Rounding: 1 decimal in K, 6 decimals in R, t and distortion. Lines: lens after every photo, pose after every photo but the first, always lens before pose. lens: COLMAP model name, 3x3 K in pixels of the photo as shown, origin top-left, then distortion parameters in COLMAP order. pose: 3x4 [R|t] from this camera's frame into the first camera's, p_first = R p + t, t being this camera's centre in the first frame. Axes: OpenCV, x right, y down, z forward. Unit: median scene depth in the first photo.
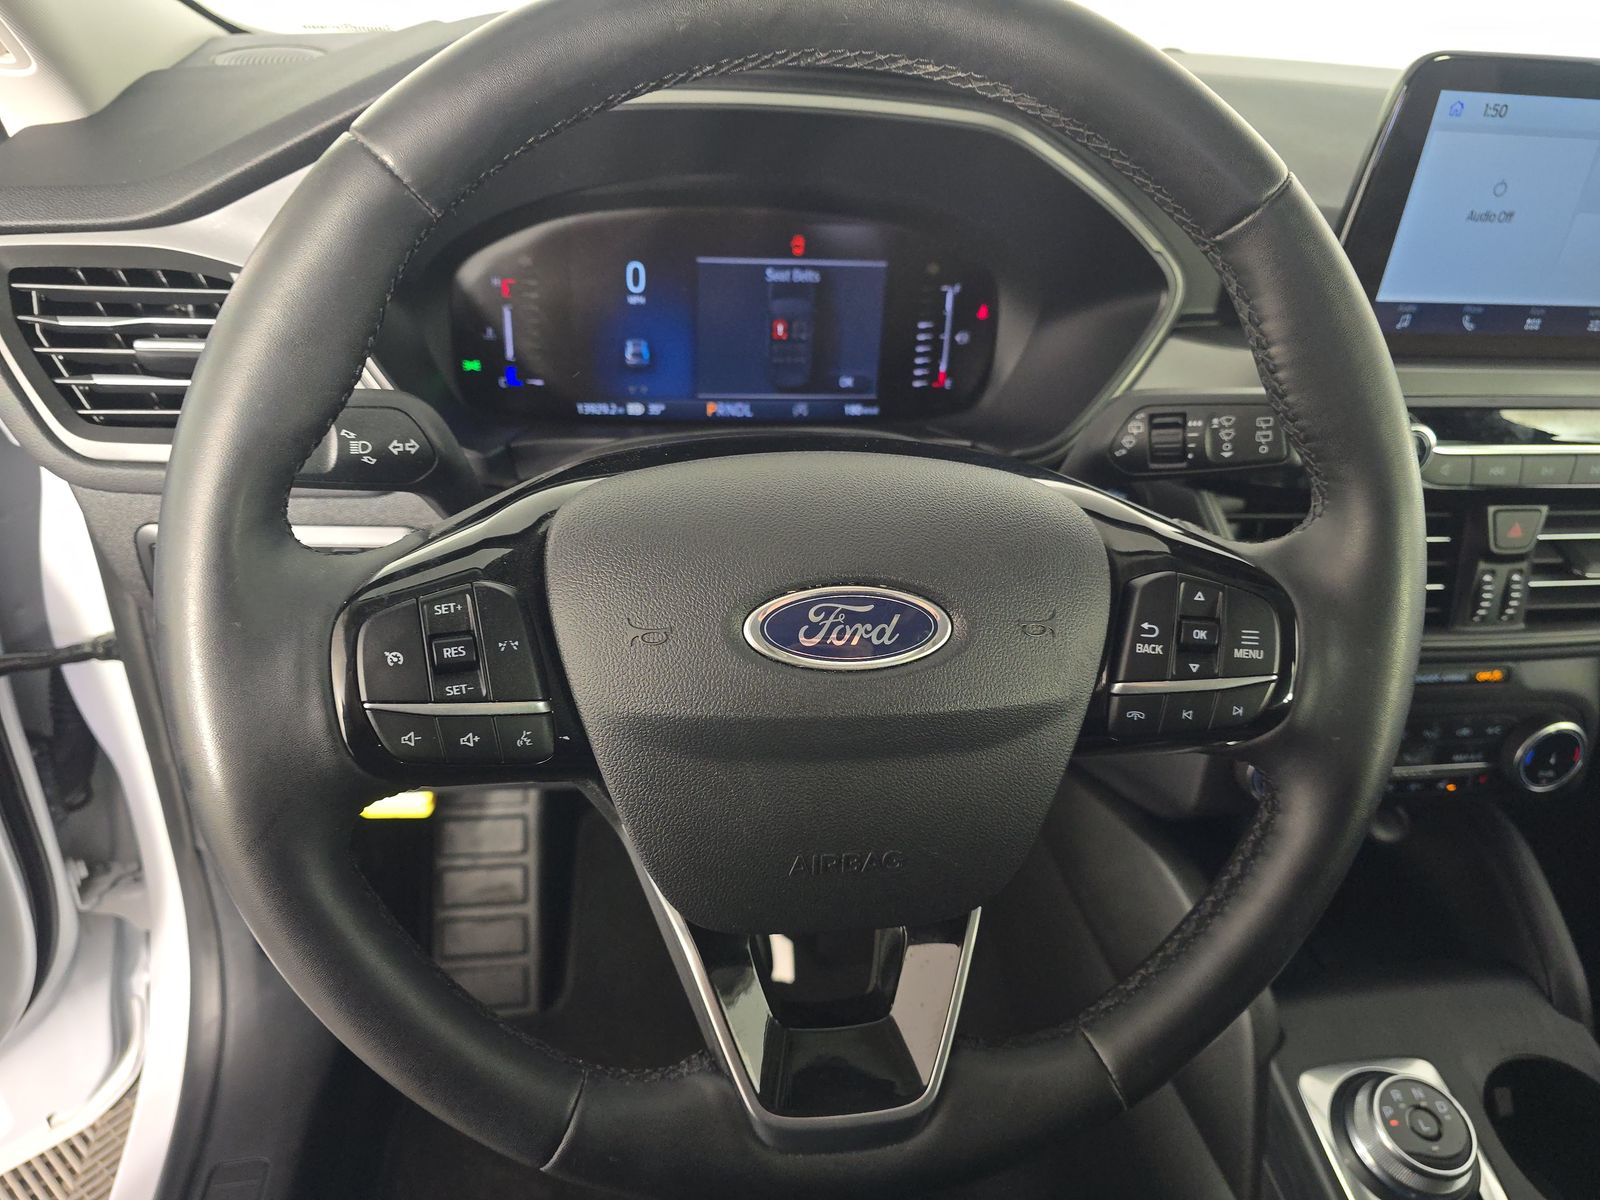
lens RADIAL K [[1078.5, 0, 787.0], [0, 1078.5, 604.6], [0, 0, 1]] dist [0.043376, -0.022637]
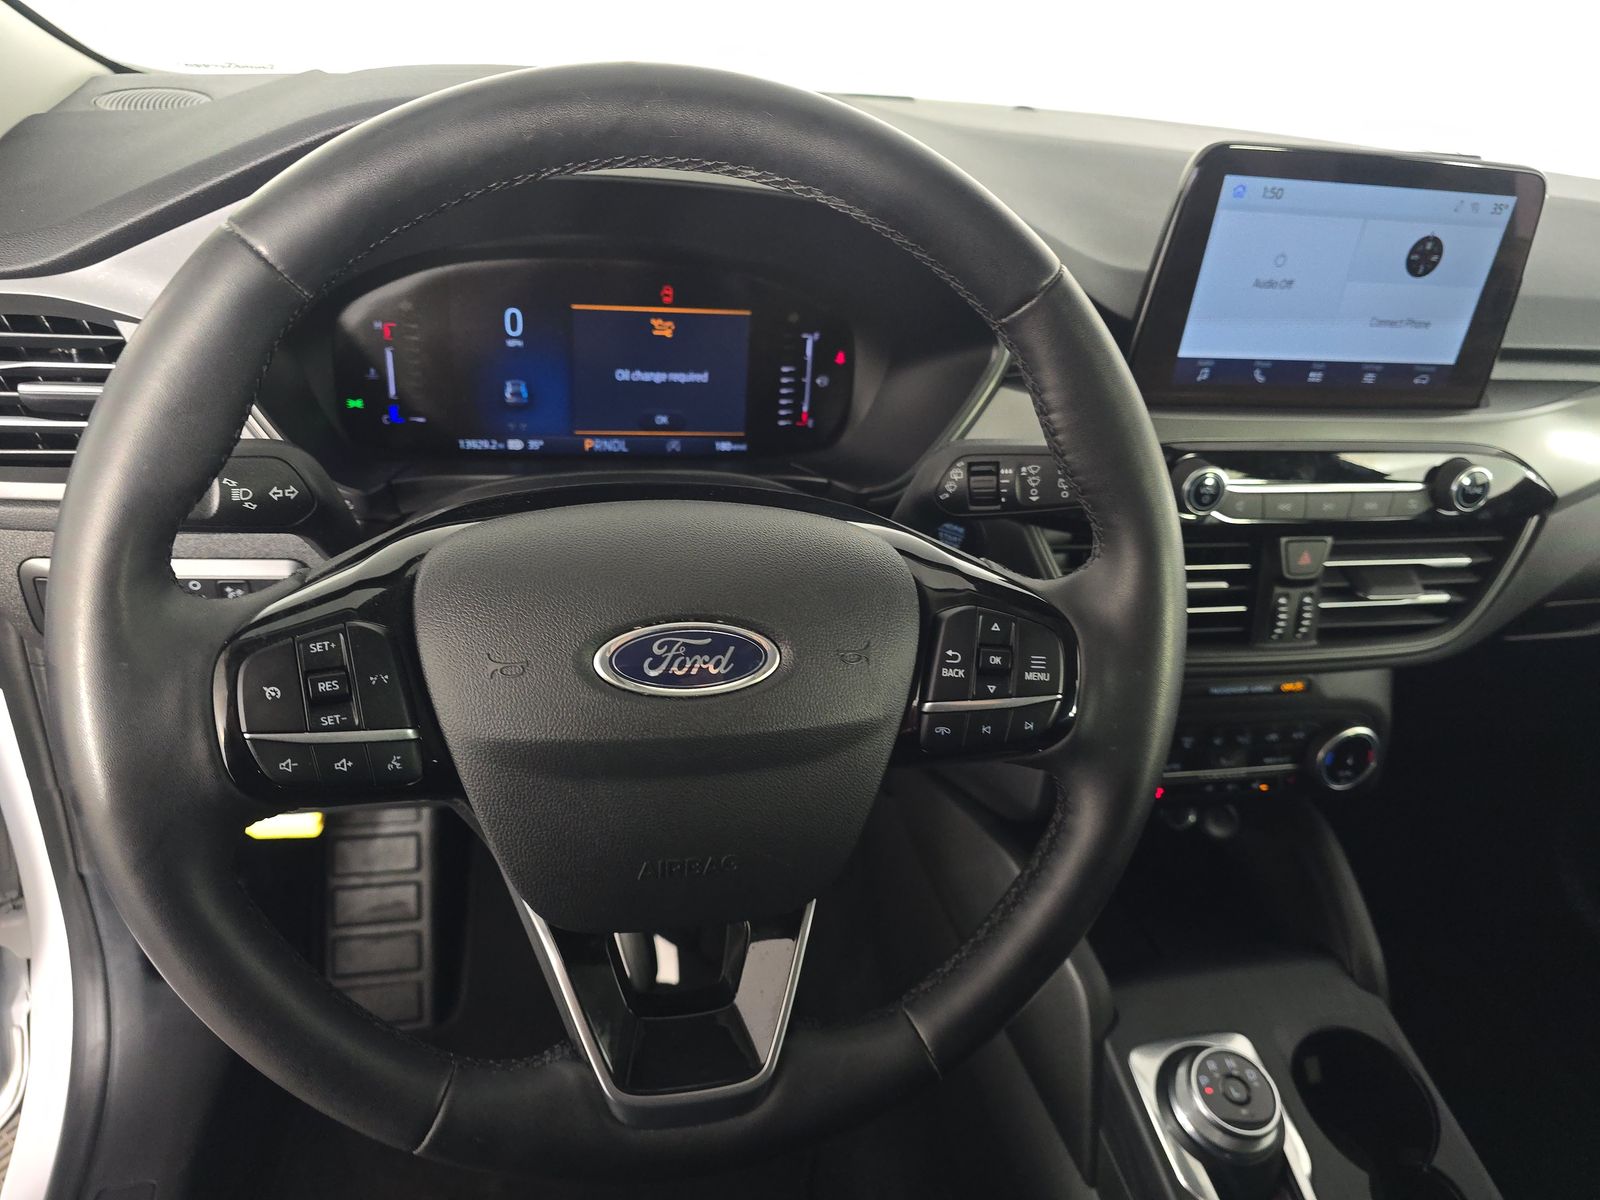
lens RADIAL K [[1078.5, 0, 774.3], [0, 1078.5, 609.2], [0, 0, 1]] dist [0.043376, -0.022637]
pose [[0.997358, -0.007755, 0.072232, 0.041507], [0.008185, 0.999950, -0.005660, -0.014980], [-0.072184, 0.006236, 0.997372, -0.086362]]
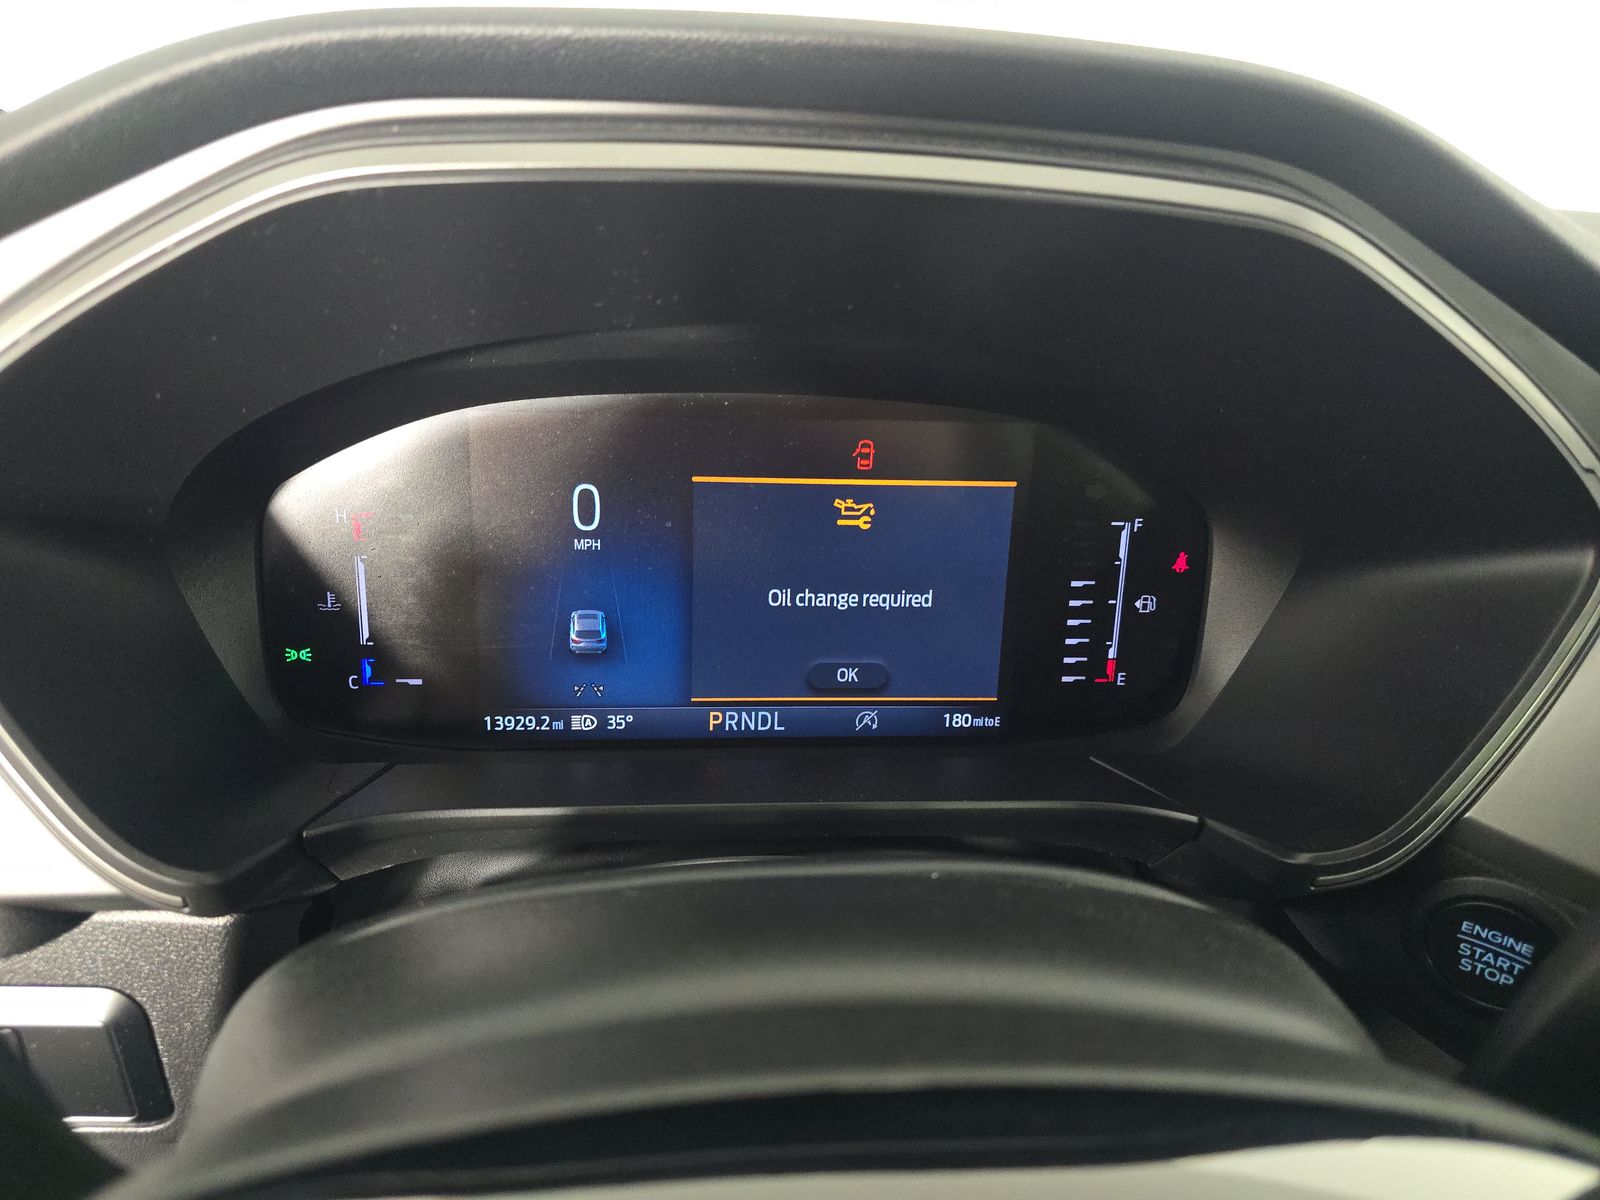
lens RADIAL K [[1078.5, 0, 805.0], [0, 1078.5, 605.3], [0, 0, 1]] dist [0.043376, -0.022637]
pose [[0.999460, 0.001466, -0.032823, -0.002615], [-0.006913, 0.986023, -0.166468, -0.177463], [0.032121, 0.166605, 0.985500, 0.505669]]
